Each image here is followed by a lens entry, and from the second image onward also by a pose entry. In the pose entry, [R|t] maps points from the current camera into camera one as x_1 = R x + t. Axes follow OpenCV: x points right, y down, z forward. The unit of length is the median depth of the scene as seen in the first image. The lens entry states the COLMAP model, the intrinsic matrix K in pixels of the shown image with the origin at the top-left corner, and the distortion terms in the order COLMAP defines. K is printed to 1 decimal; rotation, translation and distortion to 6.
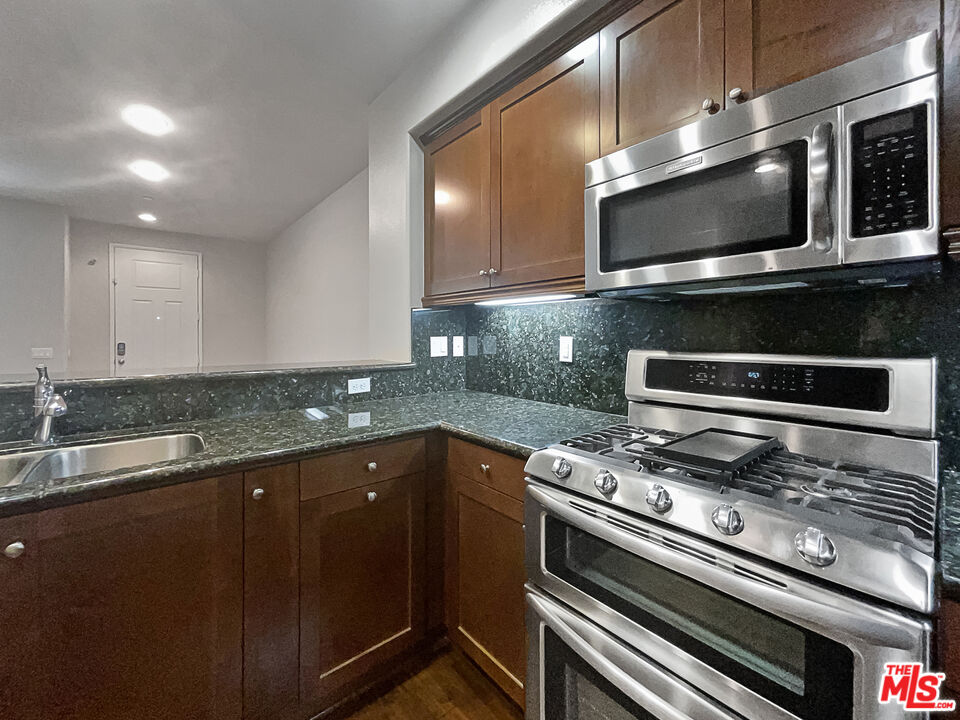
lens RADIAL K [[398.5, 0, 478.0], [0, 398.5, 334.6], [0, 0, 1]] dist [-0.001236, 0.000005]
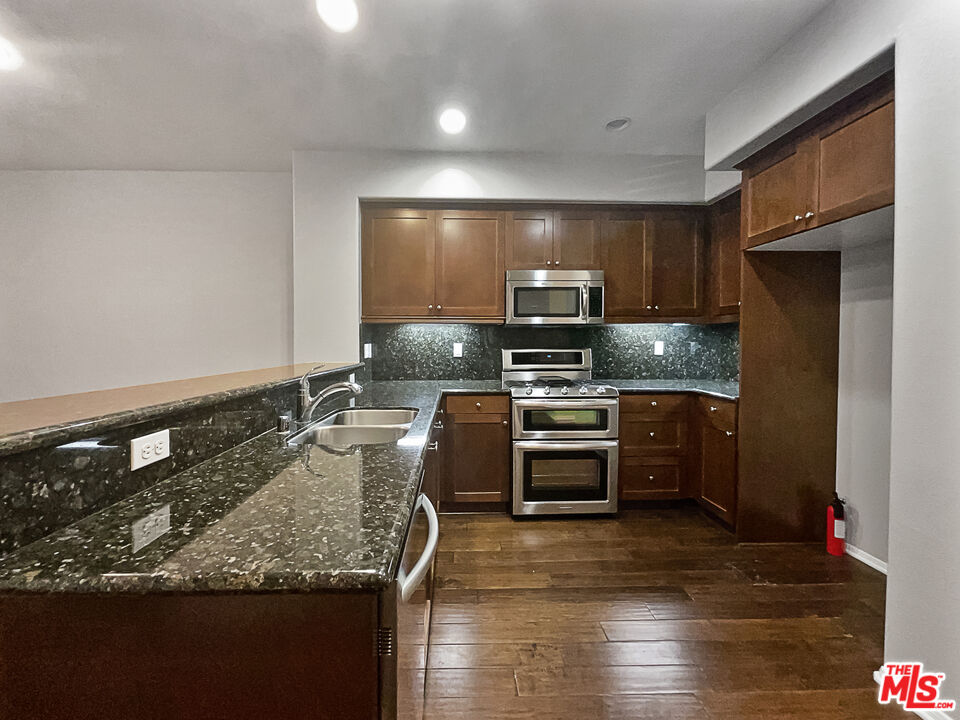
lens RADIAL K [[403.4, 0, 465.4], [0, 403.4, 344.6], [0, 0, 1]] dist [-0.000678, 0.000052]
pose [[0.618183, -0.006715, 0.786005, -1.202234], [0.000468, 0.999966, 0.008175, -0.004492], [-0.786034, -0.004686, 0.618166, -0.194913]]
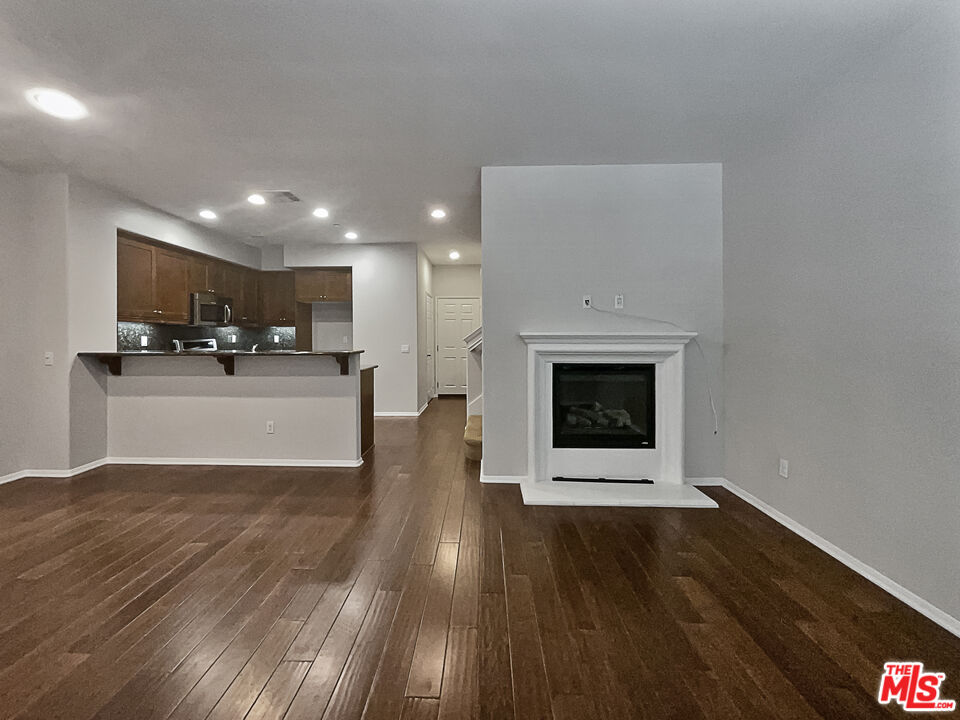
lens RADIAL K [[403.4, 0, 465.4], [0, 403.4, 344.6], [0, 0, 1]] dist [-0.000678, 0.000052]
pose [[-0.736524, -0.008786, 0.676354, -3.044837], [0.009112, 0.999696, 0.022908, 0.016348], [-0.676350, 0.023035, -0.736220, 1.471531]]
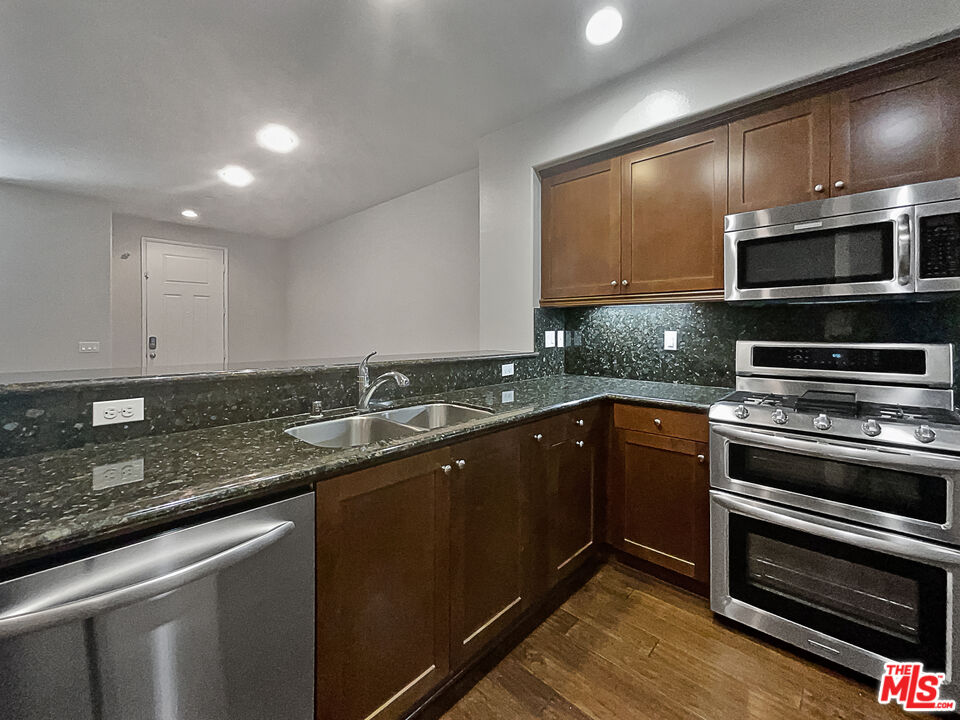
lens RADIAL K [[403.6, 0, 476.2], [0, 403.6, 328.1], [0, 0, 1]] dist [-0.001084, -0.000474]
pose [[0.993713, 0.002446, 0.111928, -0.559408], [-0.002222, 0.999995, -0.002130, -0.001159], [-0.111933, 0.001868, 0.993714, -0.267369]]
